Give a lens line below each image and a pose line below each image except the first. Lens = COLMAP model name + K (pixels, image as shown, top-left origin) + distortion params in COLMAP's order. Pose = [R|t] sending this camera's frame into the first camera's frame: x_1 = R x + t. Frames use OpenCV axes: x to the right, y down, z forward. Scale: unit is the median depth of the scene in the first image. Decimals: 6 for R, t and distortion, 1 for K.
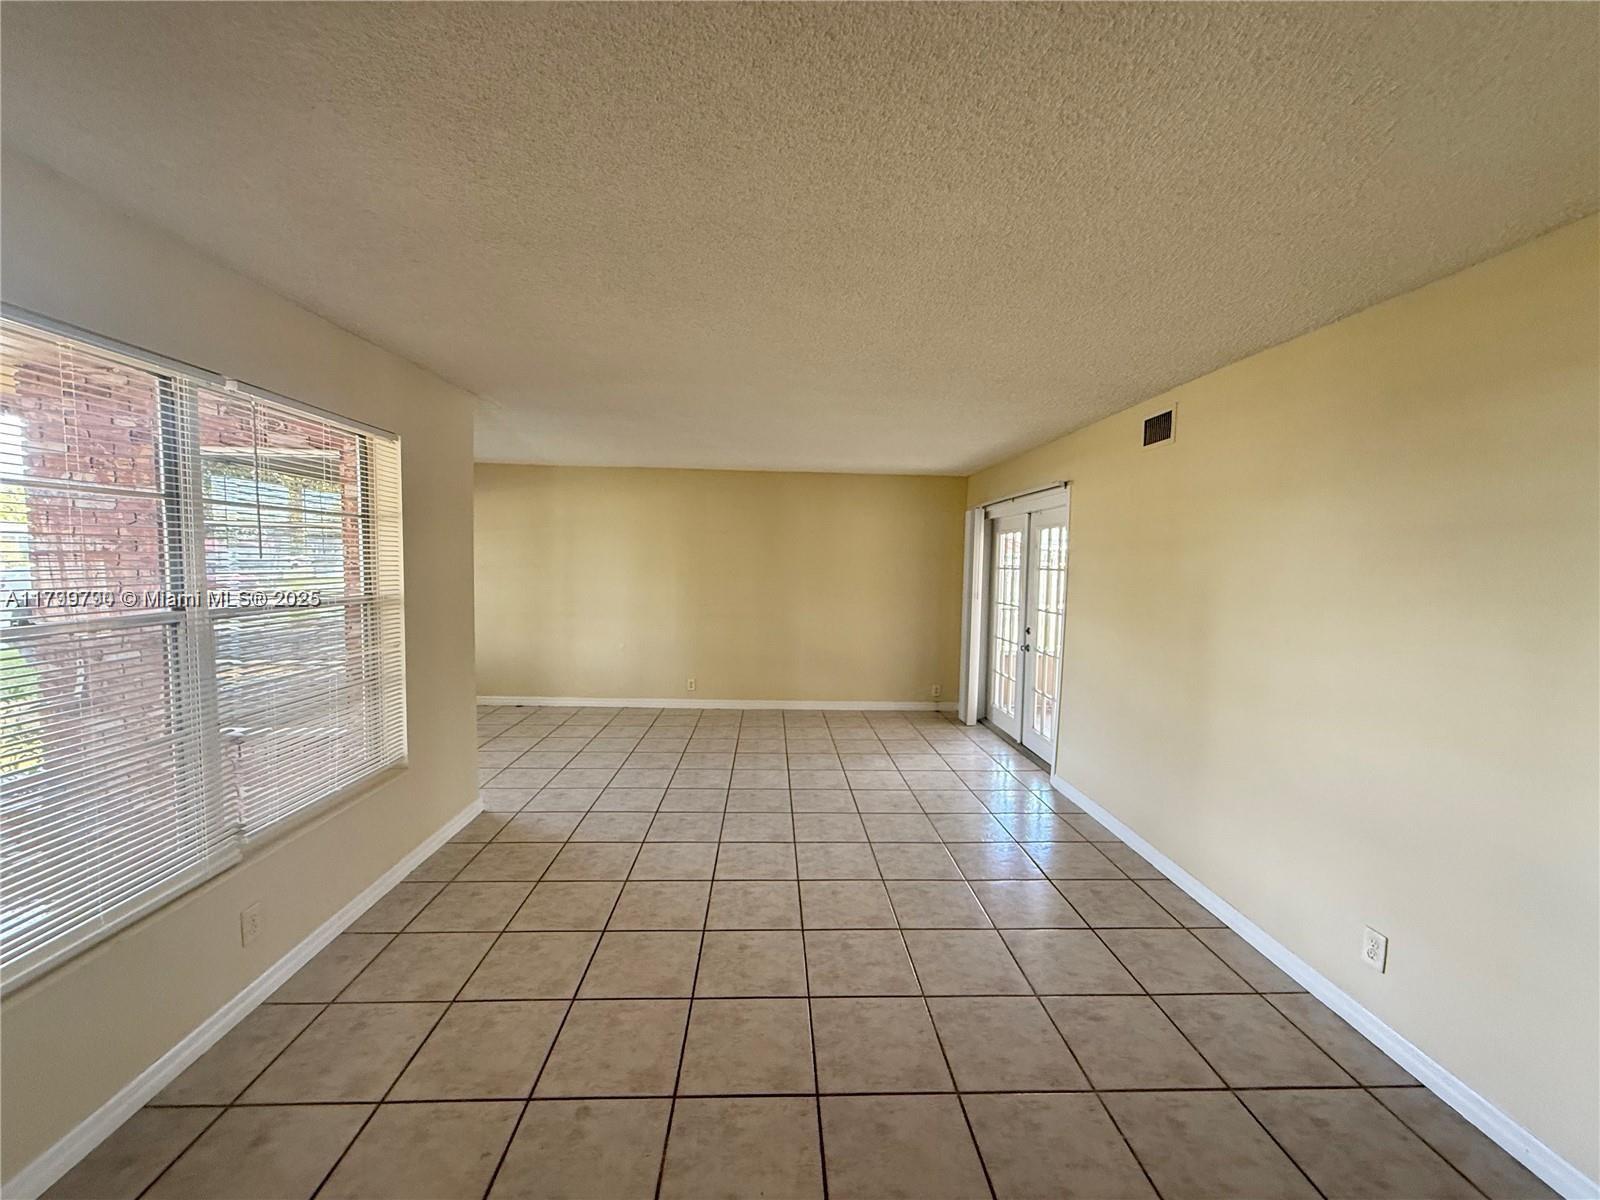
lens RADIAL K [[636.1, 0, 800.0], [0, 636.1, 600.0], [0, 0, 1]] dist [0.000395, 0.000007]
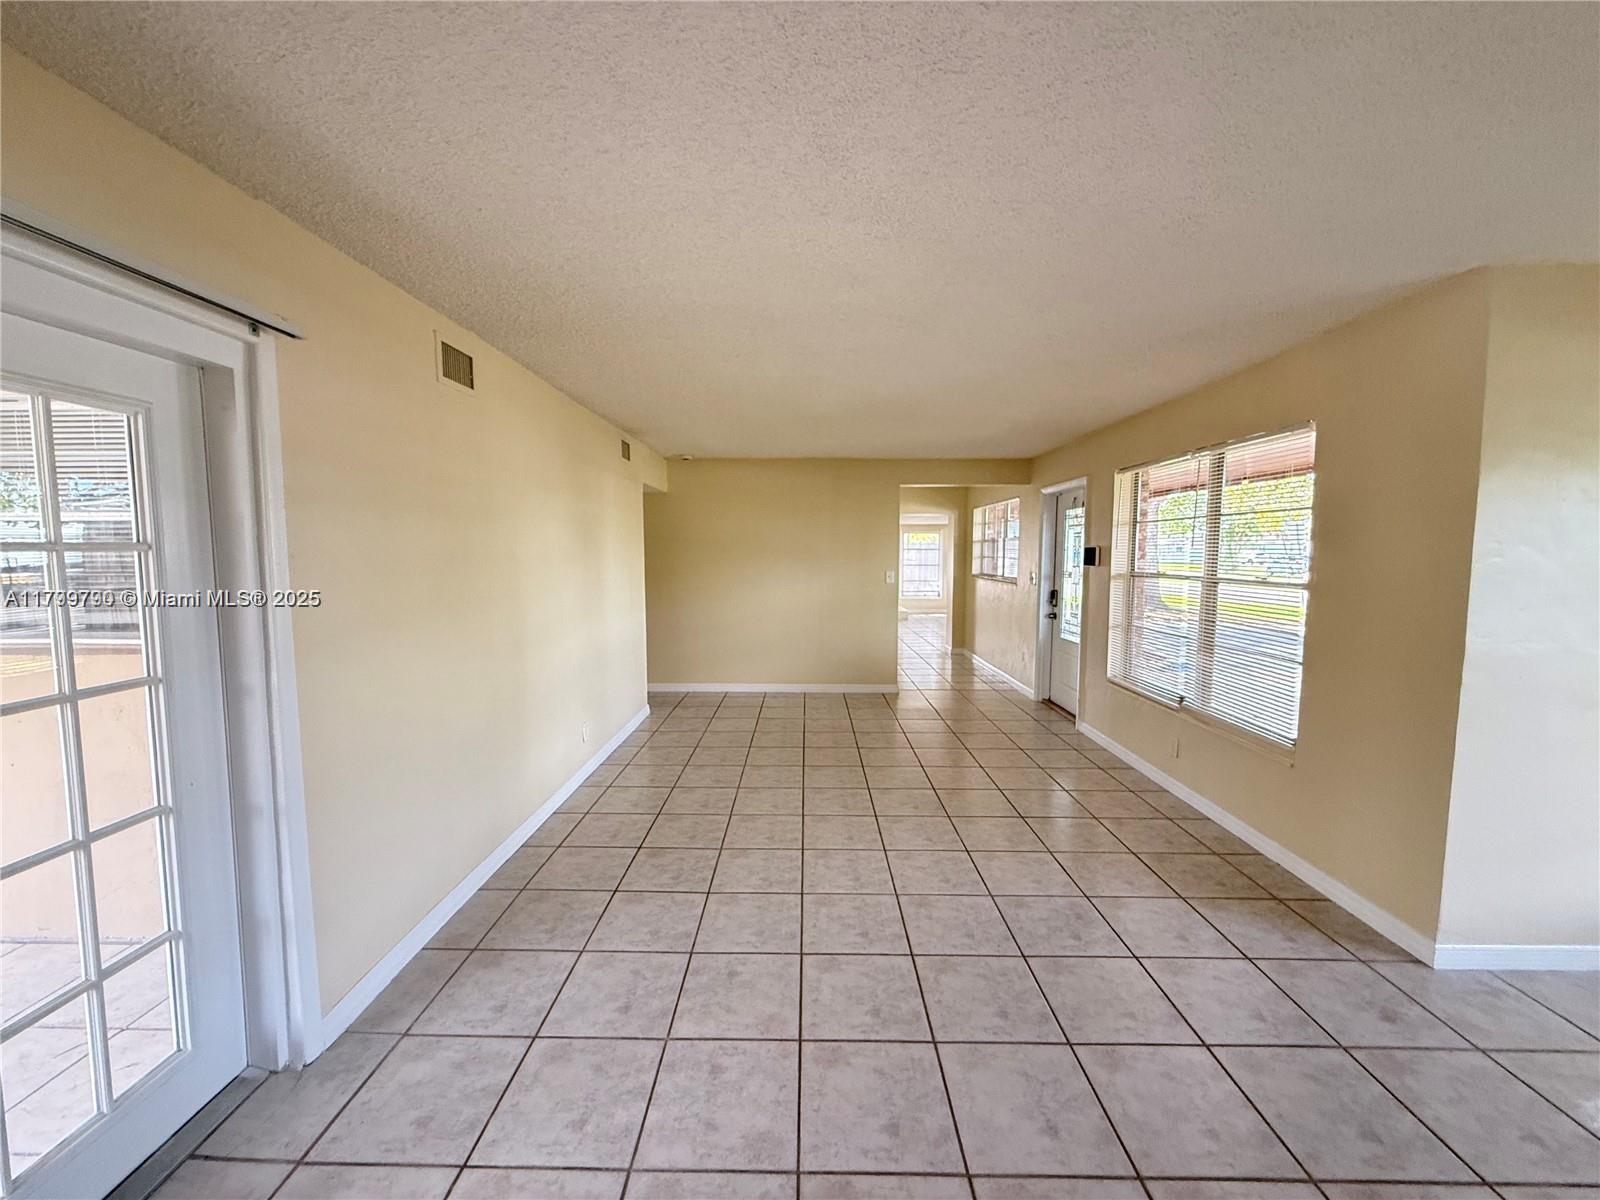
lens RADIAL K [[633.5, 0, 800.0], [0, 633.5, 600.0], [0, 0, 1]] dist [0.002189, 0.000060]
pose [[-0.998637, -0.021565, 0.047522, 0.059444], [-0.014505, 0.989443, 0.144194, -0.074506], [-0.050130, 0.143308, -0.988408, 1.278898]]
